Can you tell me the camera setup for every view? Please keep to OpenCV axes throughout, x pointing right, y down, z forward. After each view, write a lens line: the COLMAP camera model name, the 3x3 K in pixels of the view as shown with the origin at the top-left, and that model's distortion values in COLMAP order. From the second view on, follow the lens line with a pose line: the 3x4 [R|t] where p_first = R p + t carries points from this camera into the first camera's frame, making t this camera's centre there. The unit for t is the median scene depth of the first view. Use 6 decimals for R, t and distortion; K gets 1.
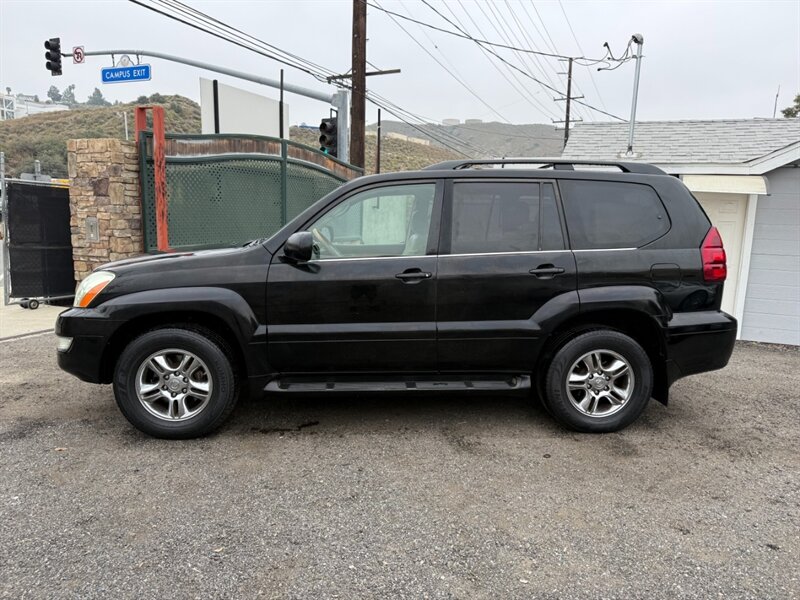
lens RADIAL K [[558.1, 0, 402.3], [0, 558.1, 319.1], [0, 0, 1]] dist [0.048631, -0.050253]
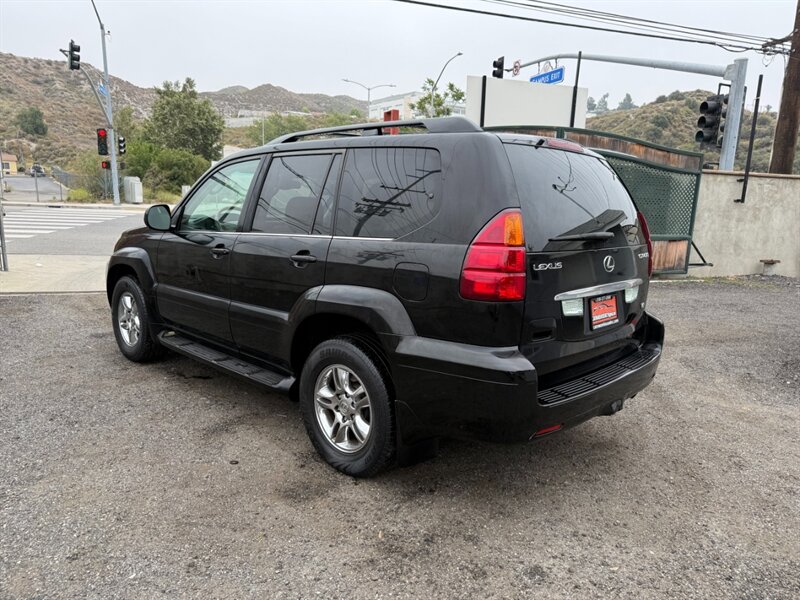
lens RADIAL K [[558.1, 0, 402.3], [0, 558.1, 319.1], [0, 0, 1]] dist [0.048631, -0.050253]
pose [[0.668236, 0.159975, -0.726546, 0.218307], [-0.160240, 0.984634, 0.069422, -0.017345], [0.726487, 0.070032, 0.683602, 0.119734]]
